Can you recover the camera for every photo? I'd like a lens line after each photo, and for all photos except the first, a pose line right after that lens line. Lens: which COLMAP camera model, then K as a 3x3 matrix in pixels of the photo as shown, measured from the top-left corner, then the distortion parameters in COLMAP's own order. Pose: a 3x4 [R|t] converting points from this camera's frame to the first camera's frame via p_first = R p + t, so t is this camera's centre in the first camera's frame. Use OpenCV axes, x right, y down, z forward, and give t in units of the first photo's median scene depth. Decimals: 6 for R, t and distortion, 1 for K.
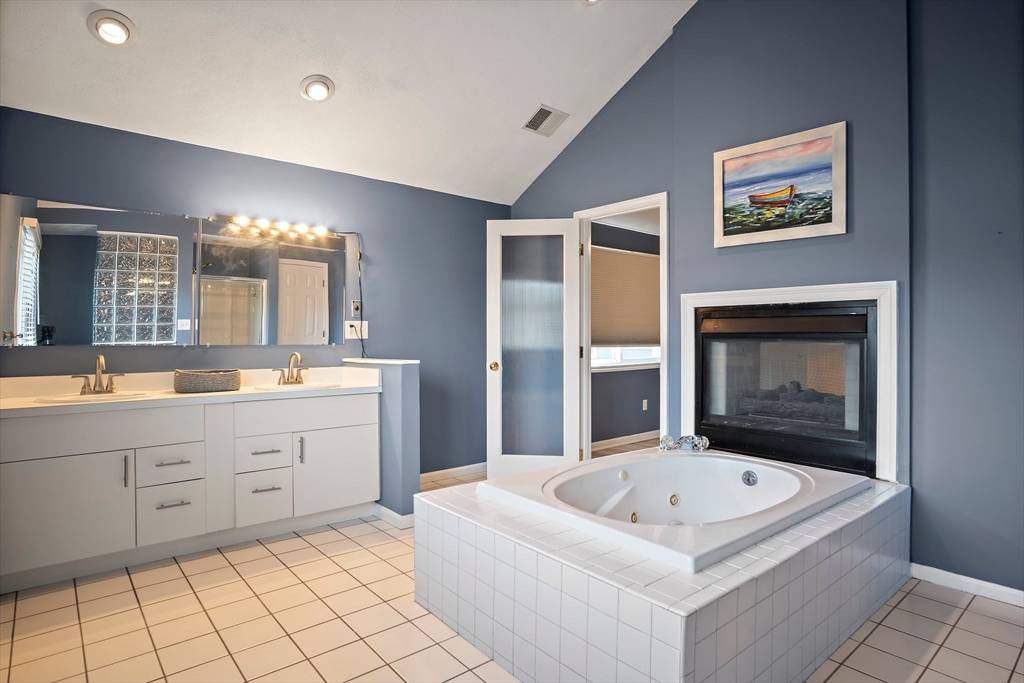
lens RADIAL K [[565.2, 0, 509.2], [0, 565.2, 338.5], [0, 0, 1]] dist [-0.034793, 0.011048]
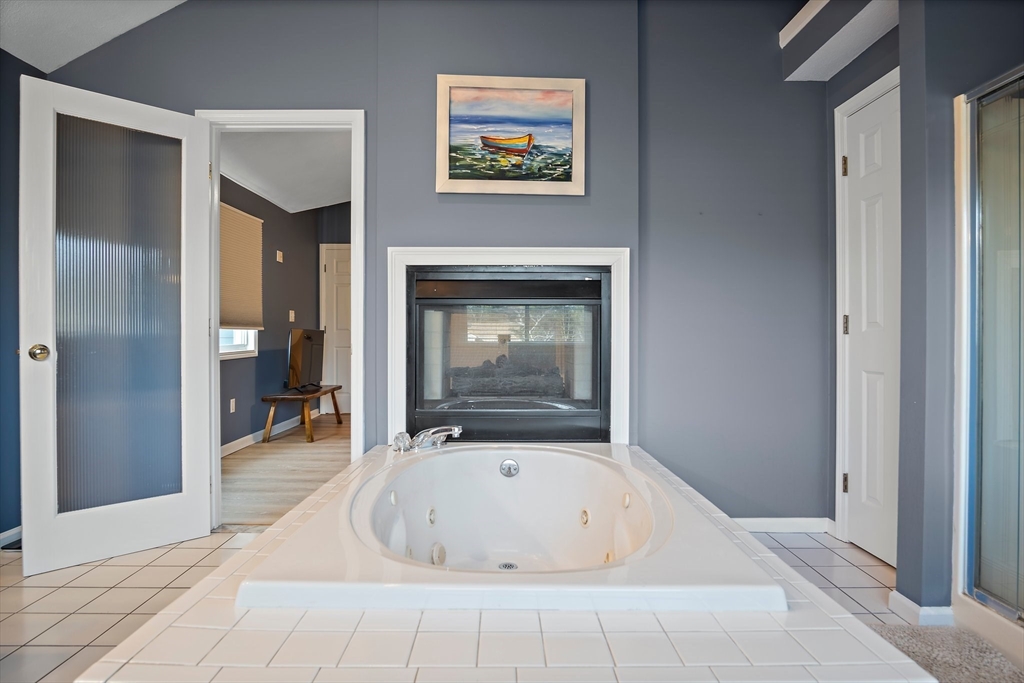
lens RADIAL K [[565.2, 0, 514.5], [0, 565.2, 338.8], [0, 0, 1]] dist [-0.034793, 0.011048]
pose [[0.628513, -0.005671, 0.777779, -0.207825], [0.004647, 0.999983, 0.003536, 0.049673], [-0.777785, 0.001392, 0.628528, 0.435905]]
